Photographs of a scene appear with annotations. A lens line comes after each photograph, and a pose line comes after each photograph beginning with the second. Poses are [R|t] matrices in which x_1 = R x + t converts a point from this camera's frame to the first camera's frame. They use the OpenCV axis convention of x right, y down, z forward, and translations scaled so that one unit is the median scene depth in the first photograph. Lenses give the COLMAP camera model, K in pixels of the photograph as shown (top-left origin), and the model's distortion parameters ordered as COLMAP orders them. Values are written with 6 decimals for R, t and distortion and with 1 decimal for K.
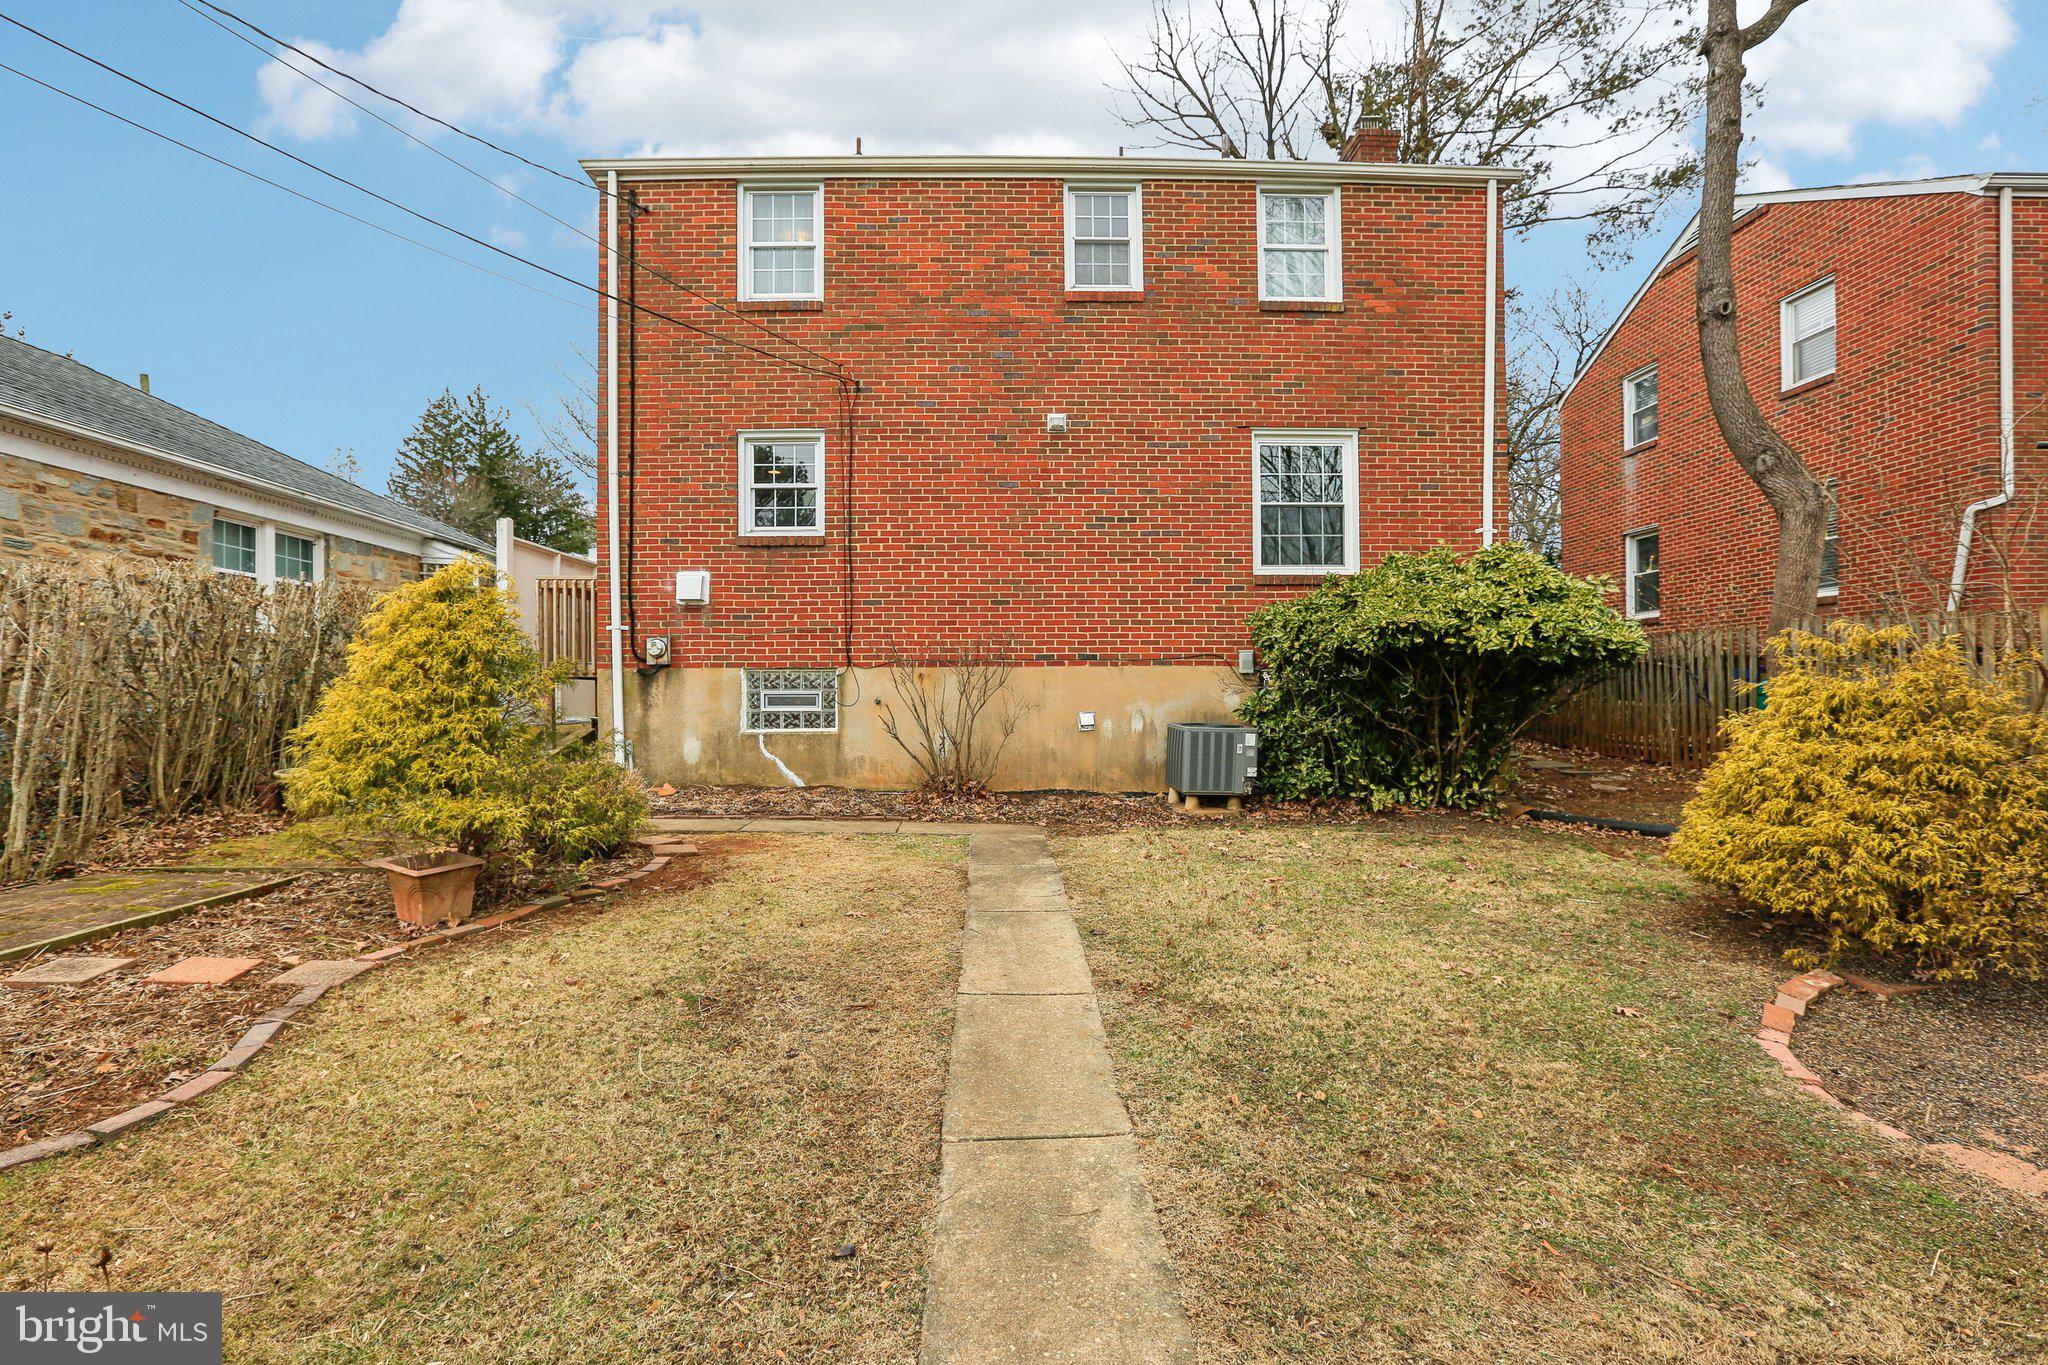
lens RADIAL K [[952.7, 0, 1028.1], [0, 952.7, 698.5], [0, 0, 1]] dist [-0.047011, 0.016953]
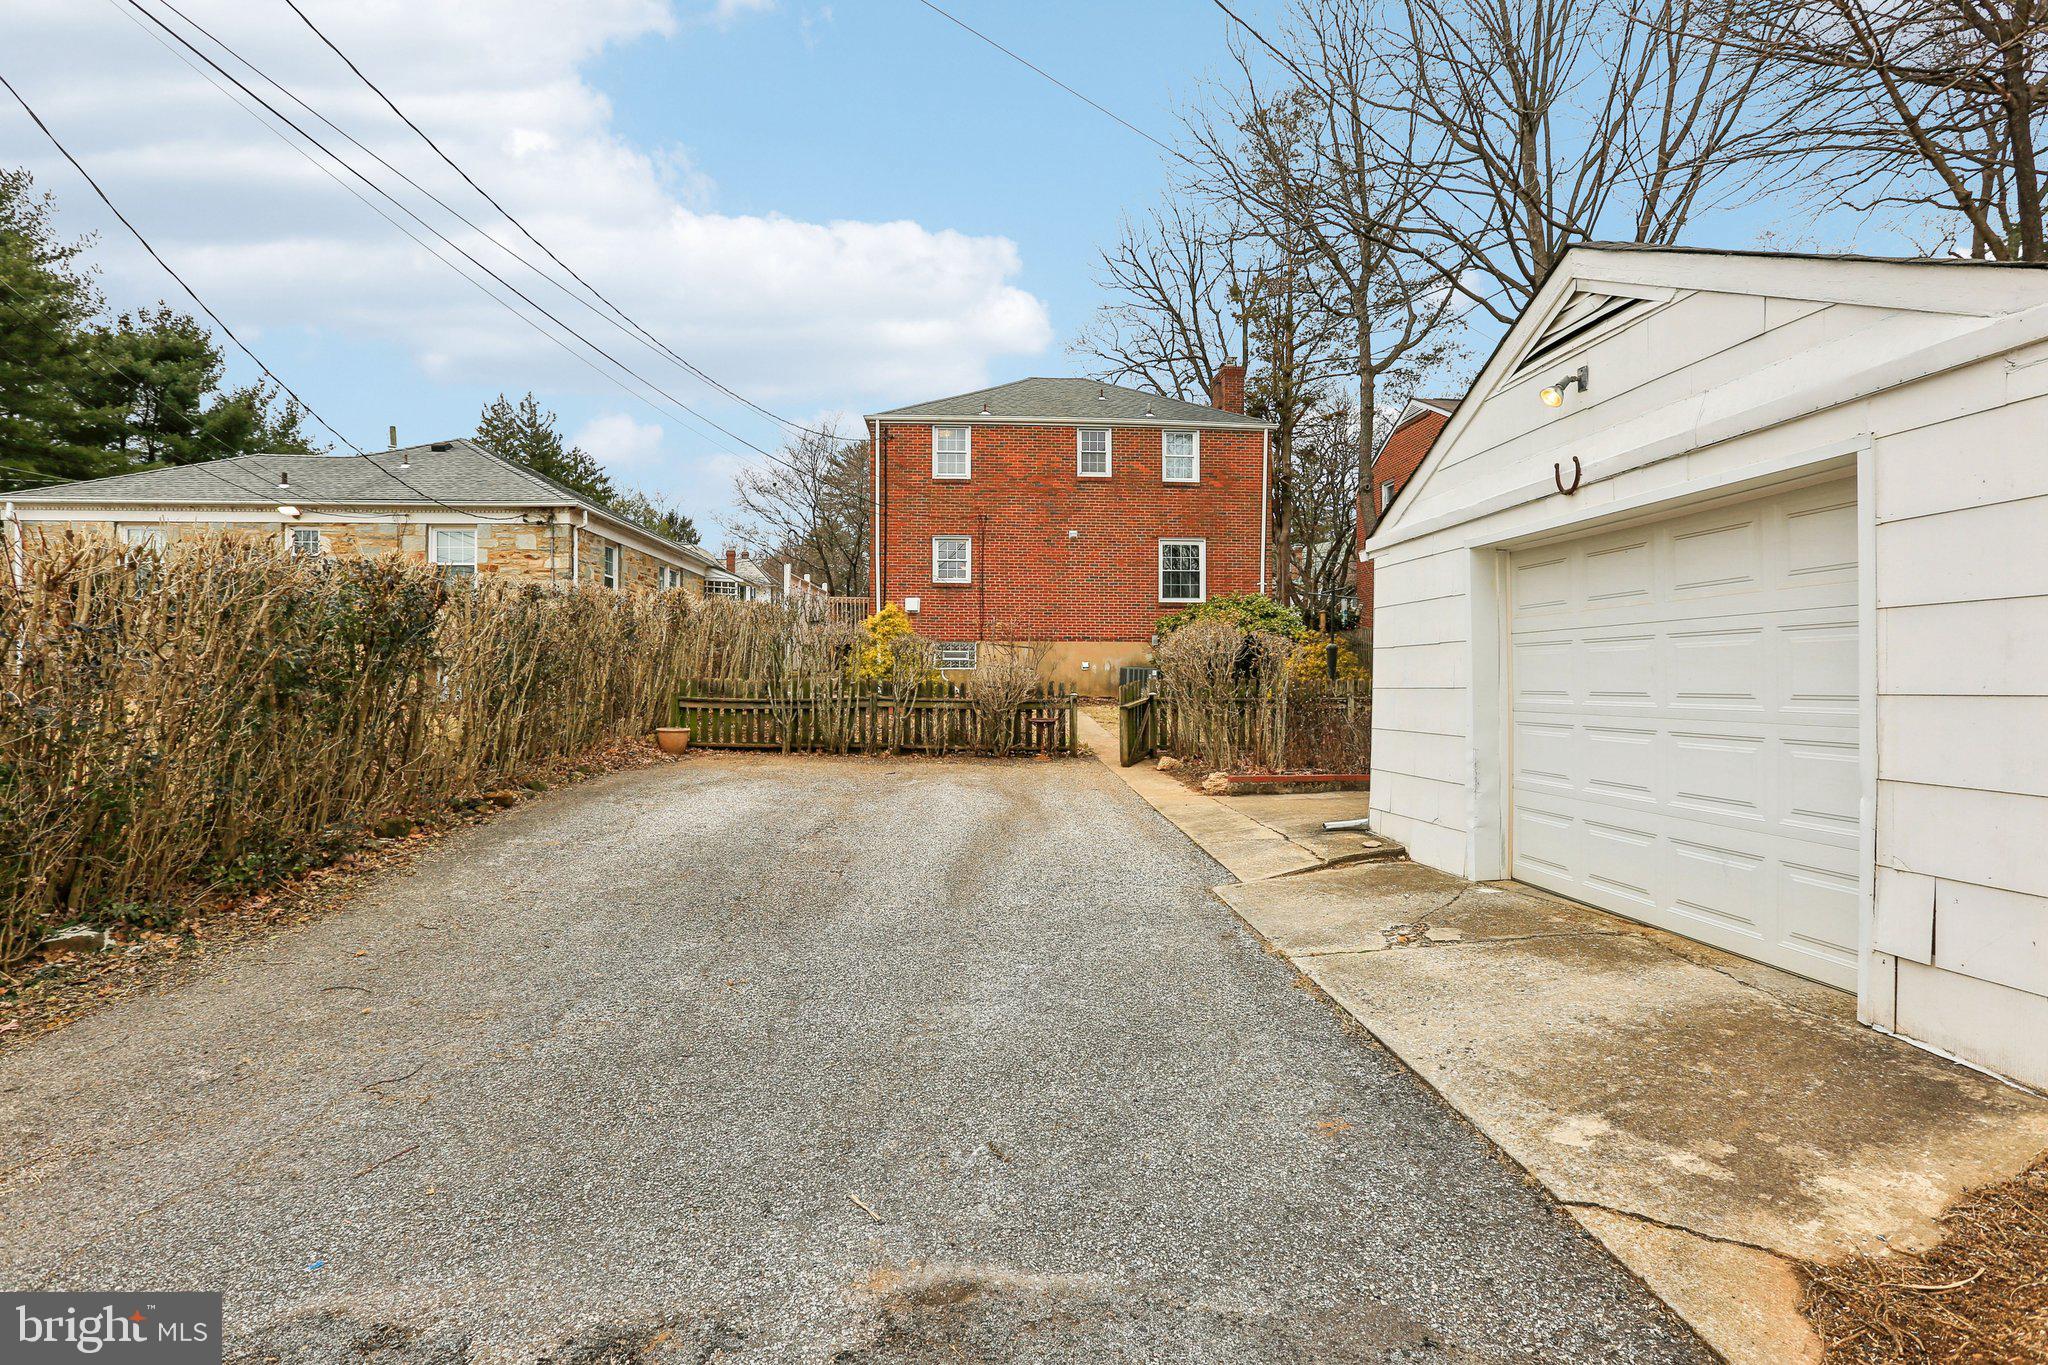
lens RADIAL K [[952.7, 0, 1024.3], [0, 952.7, 675.7], [0, 0, 1]] dist [-0.047011, 0.016953]
pose [[0.999483, 0.009201, 0.030794, -0.153838], [-0.009114, 0.999954, -0.002981, 0.055691], [-0.030820, 0.002699, 0.999521, -1.271894]]
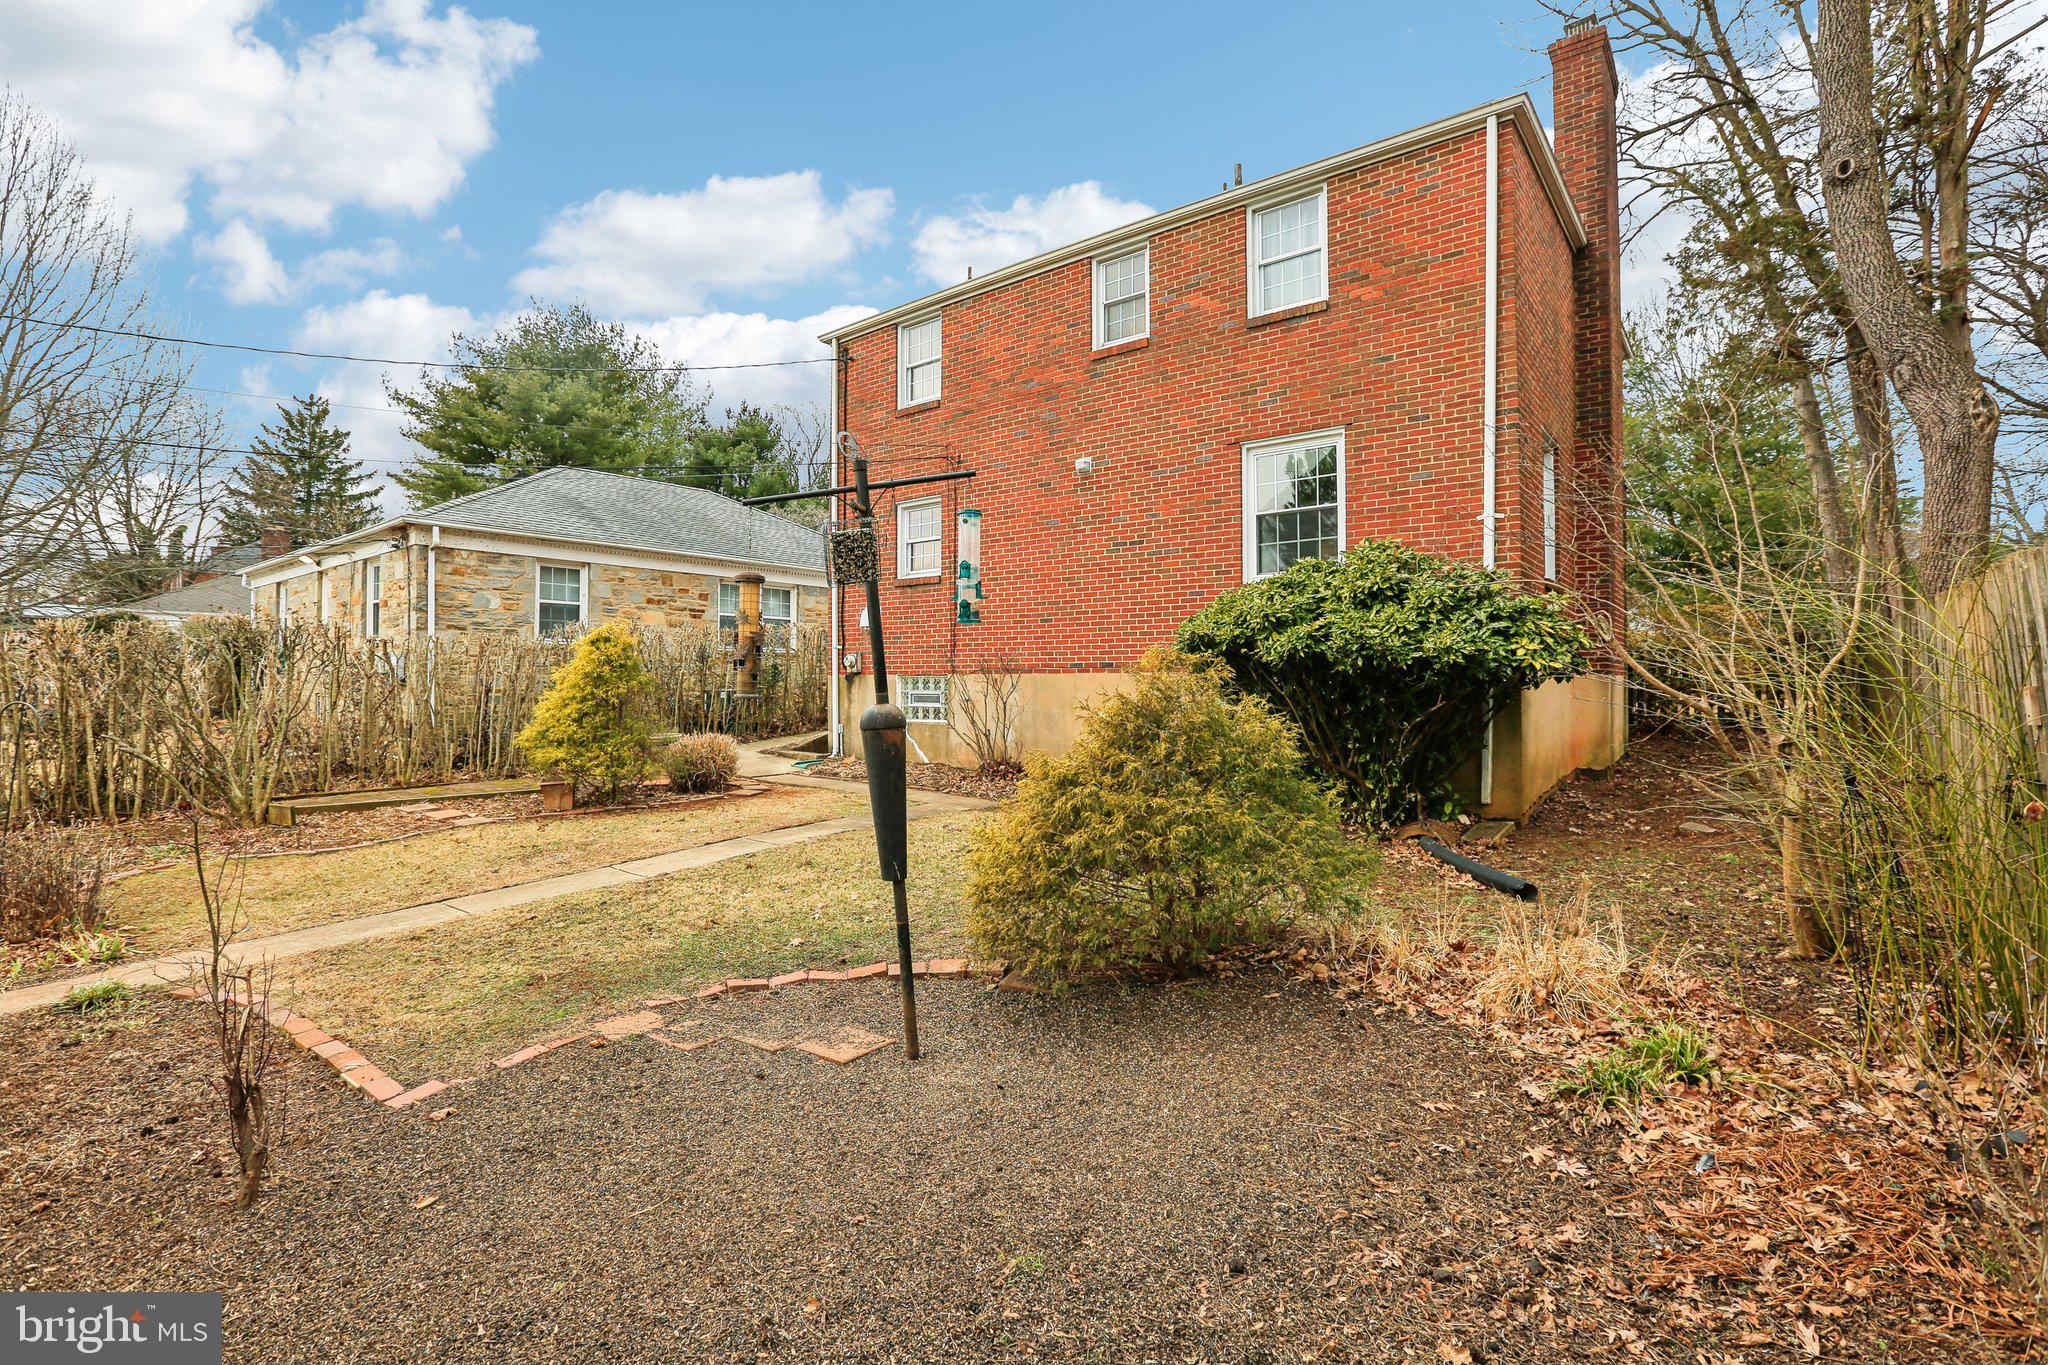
lens RADIAL K [[952.7, 0, 1002.2], [0, 952.7, 683.9], [0, 0, 1]] dist [-0.047011, 0.016953]
pose [[0.762160, 0.004022, -0.647376, 0.713131], [-0.007574, 0.999968, -0.002704, -0.016143], [0.647345, 0.006964, 0.762166, 0.038150]]
